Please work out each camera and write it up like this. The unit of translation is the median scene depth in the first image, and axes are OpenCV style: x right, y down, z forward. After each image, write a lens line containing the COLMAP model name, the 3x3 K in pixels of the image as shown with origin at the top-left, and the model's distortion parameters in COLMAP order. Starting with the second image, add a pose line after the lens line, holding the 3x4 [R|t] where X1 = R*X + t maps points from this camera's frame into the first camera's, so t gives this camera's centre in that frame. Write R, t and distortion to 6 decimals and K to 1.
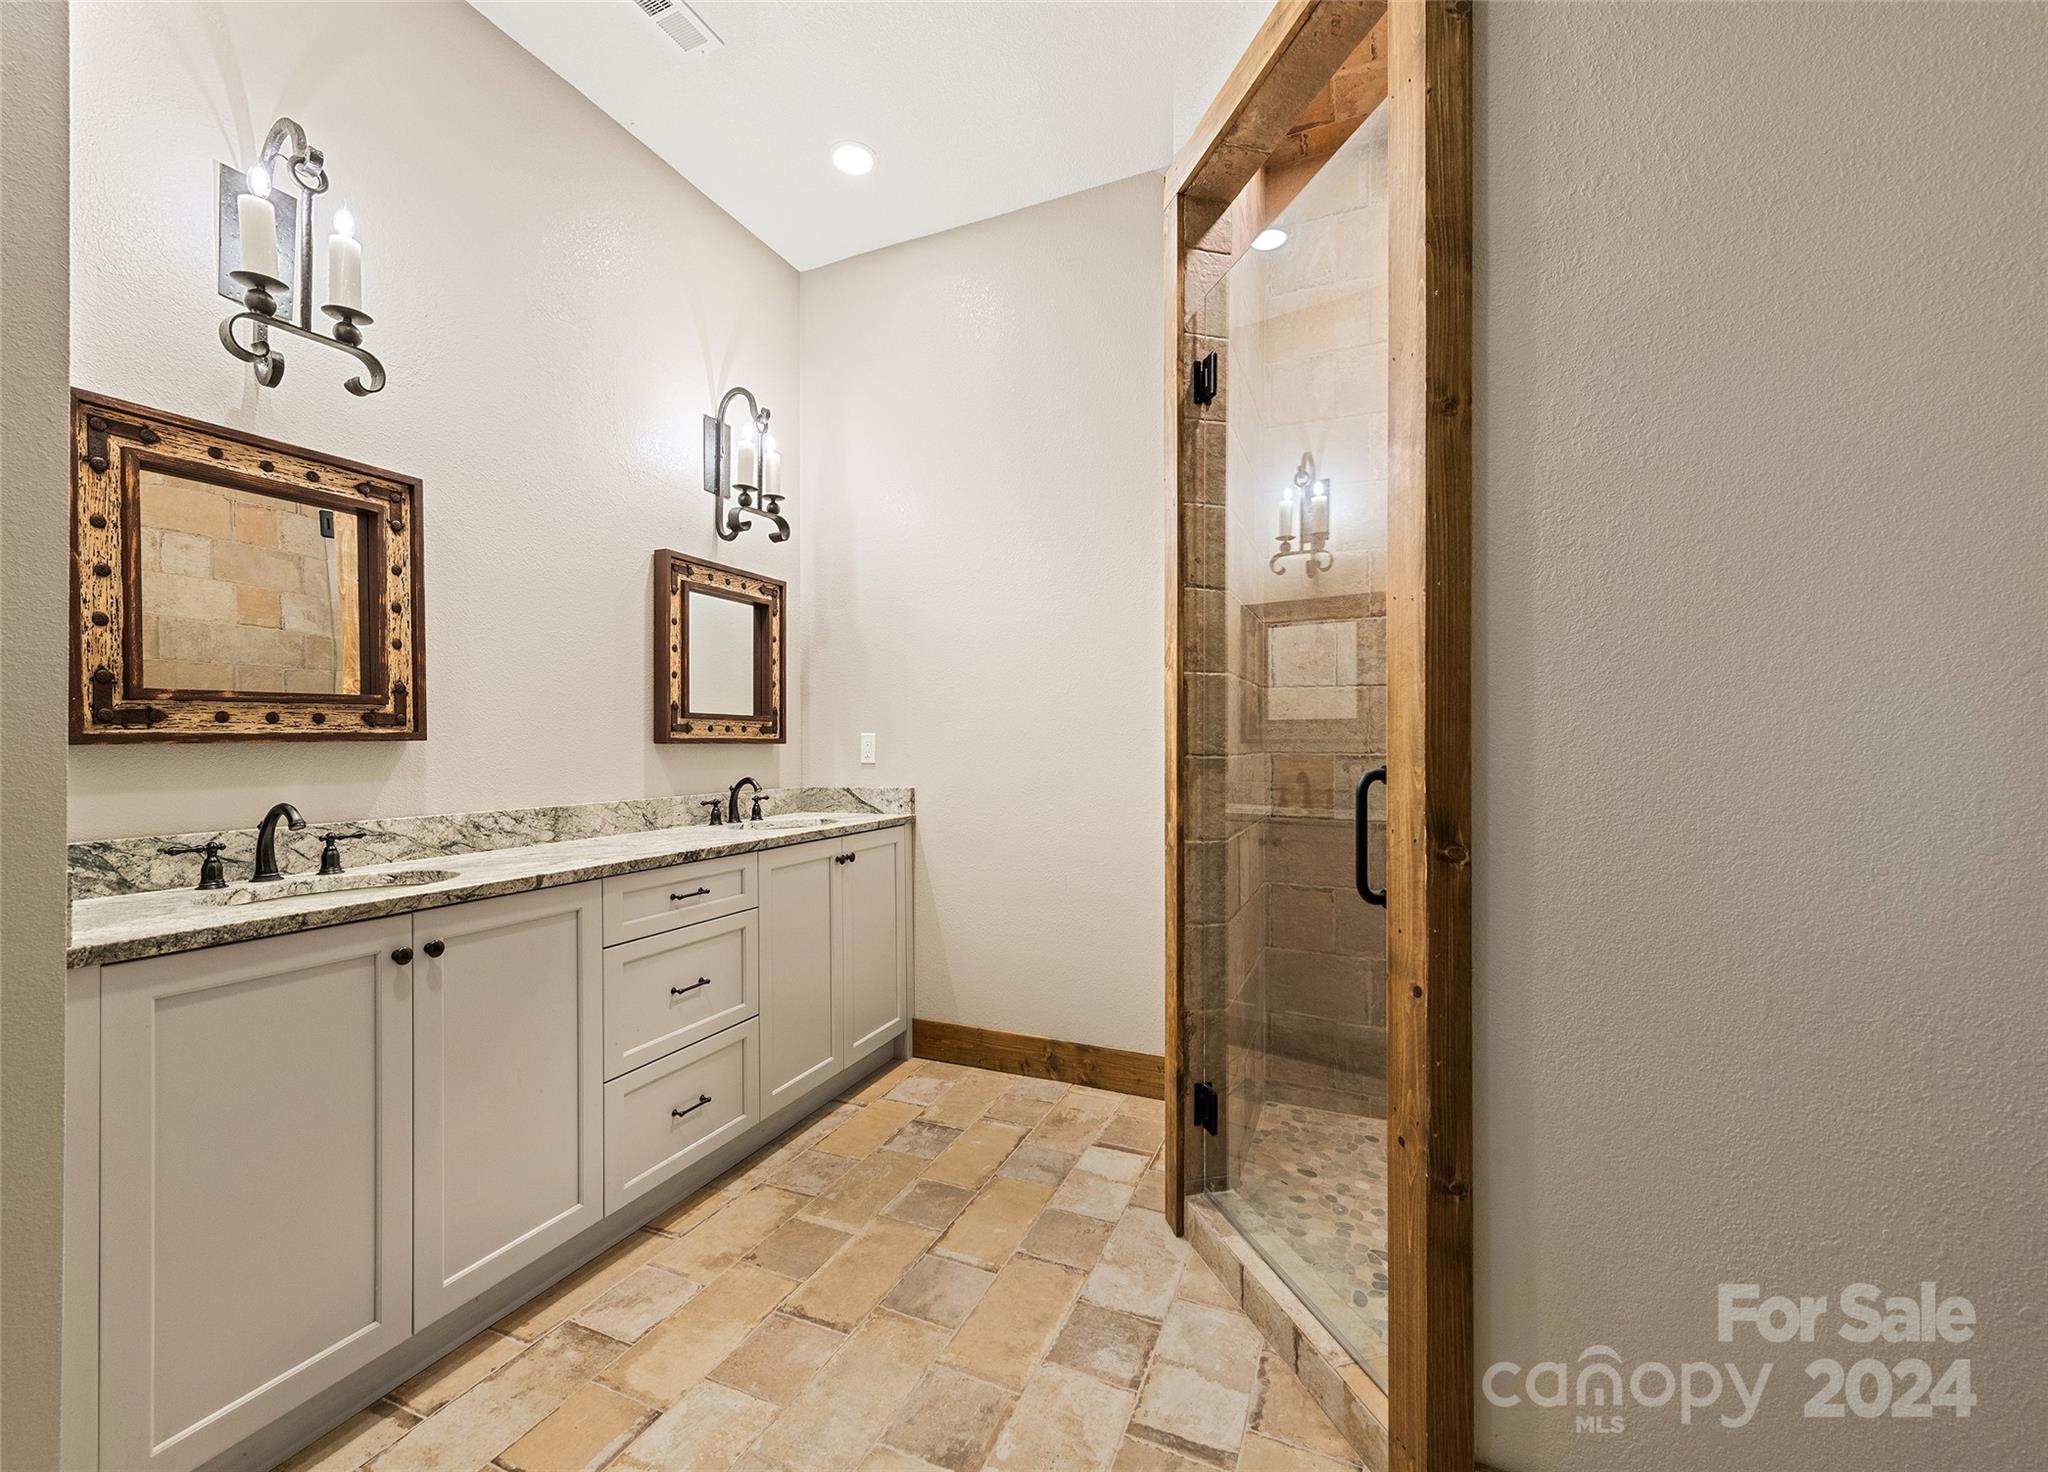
lens RADIAL K [[803.6, 0, 1023.1], [0, 803.6, 744.0], [0, 0, 1]] dist [0.020911, -0.006823]
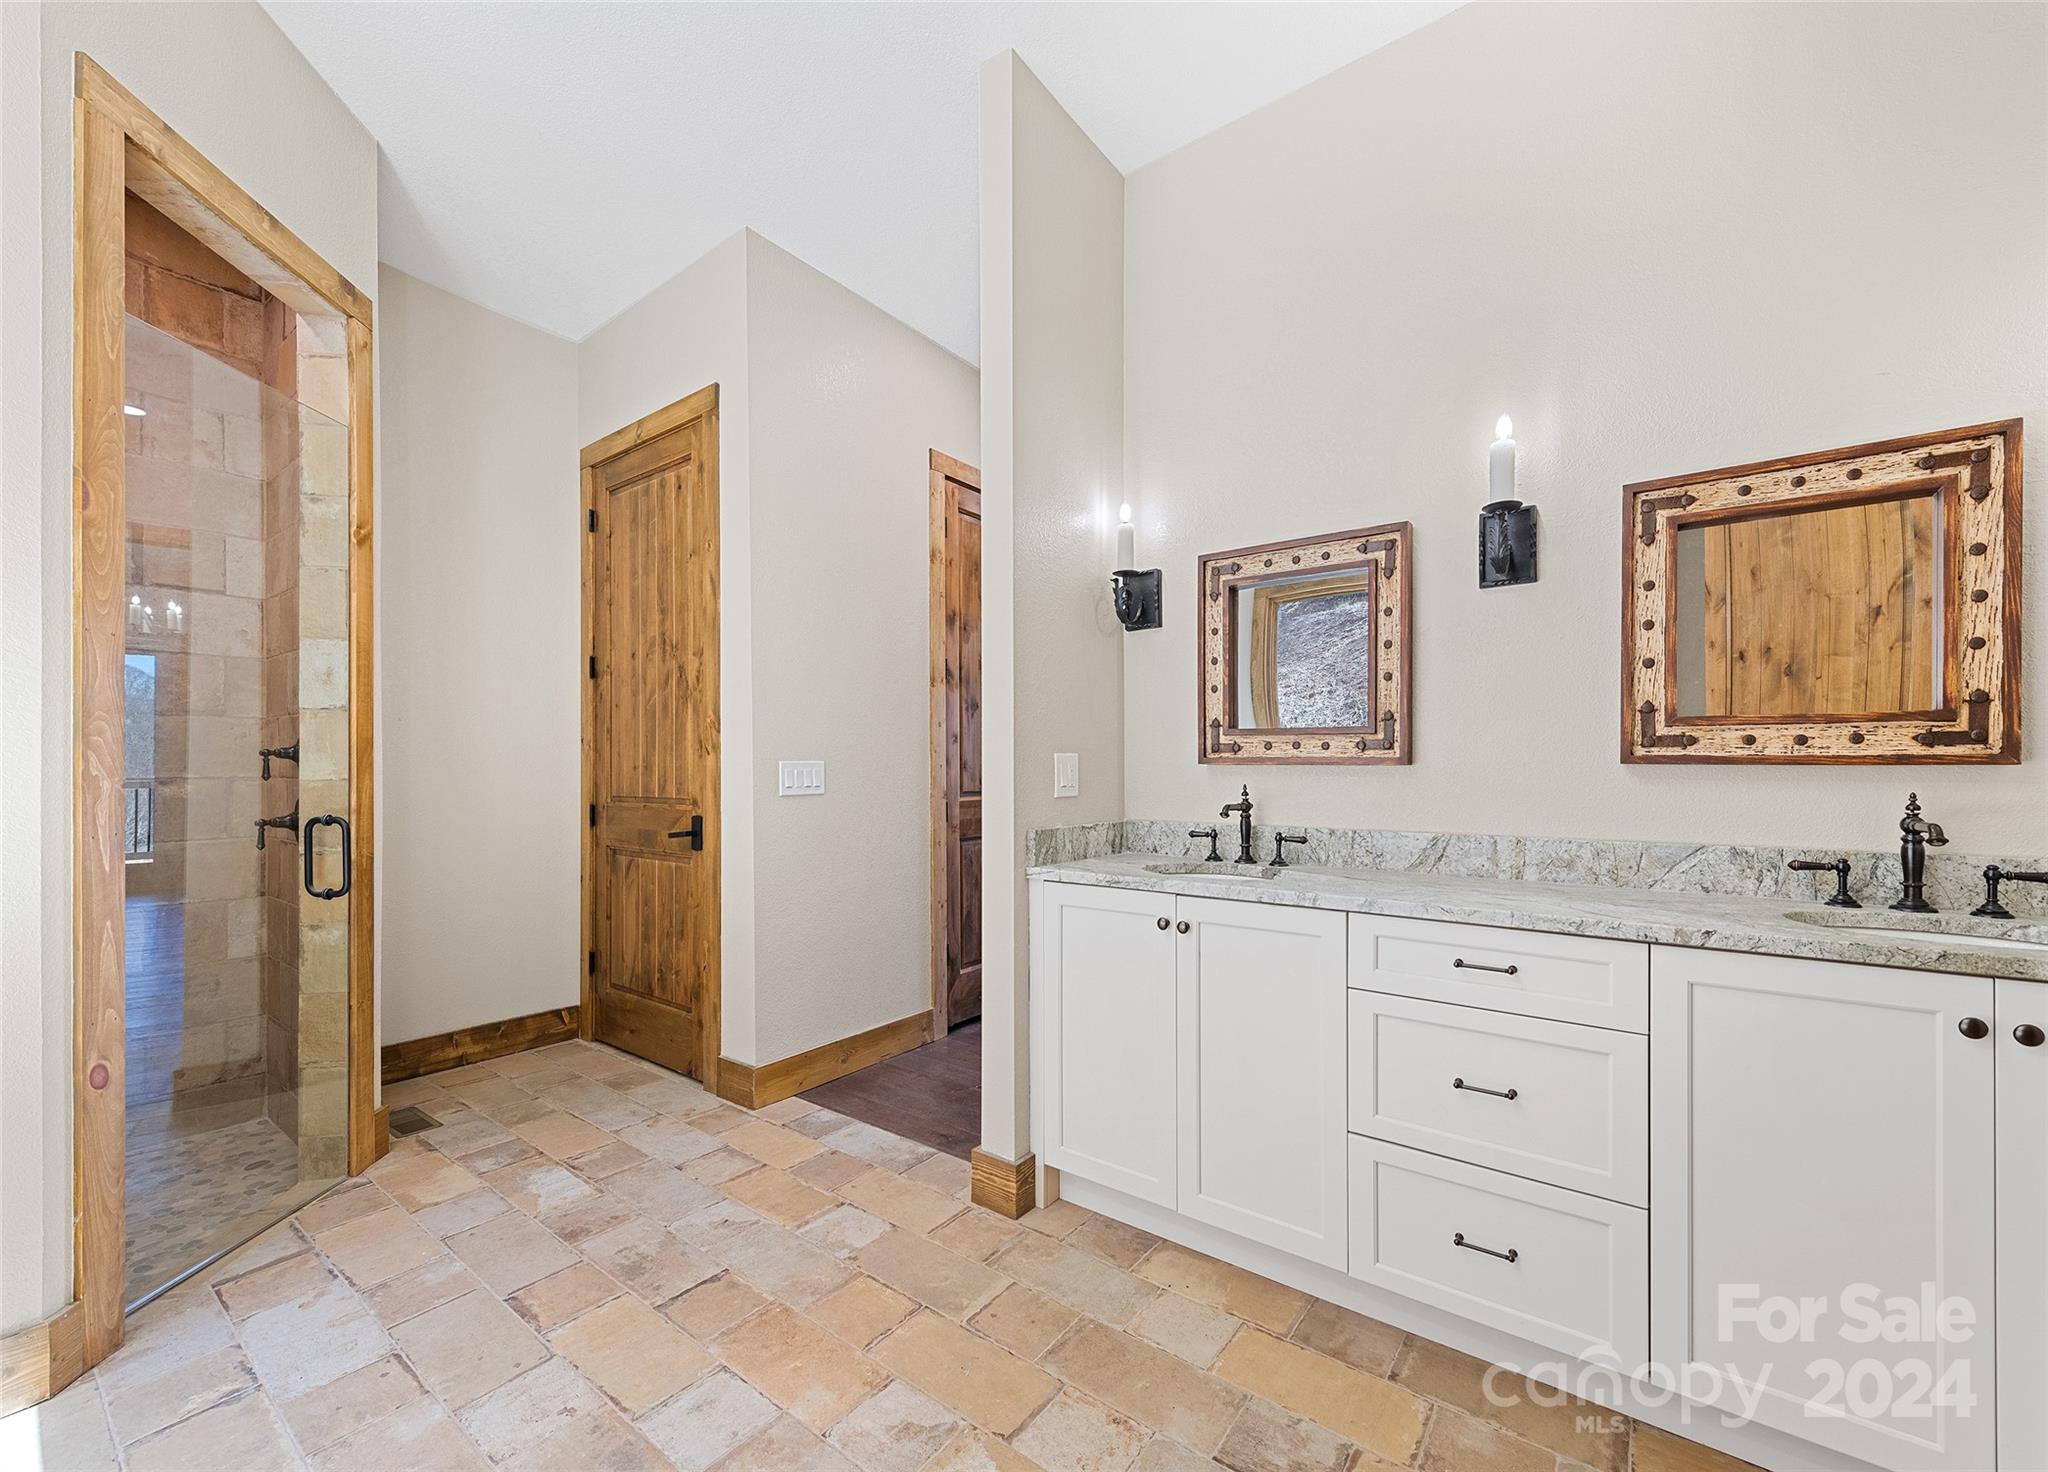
lens RADIAL K [[763.8, 0, 1087.3], [0, 763.8, 779.8], [0, 0, 1]] dist [0.016245, -0.005920]
pose [[-0.151410, 0.023128, -0.988201, 0.155432], [-0.004141, 0.999703, 0.024032, -0.001571], [0.988462, 0.007731, -0.151269, 0.340107]]
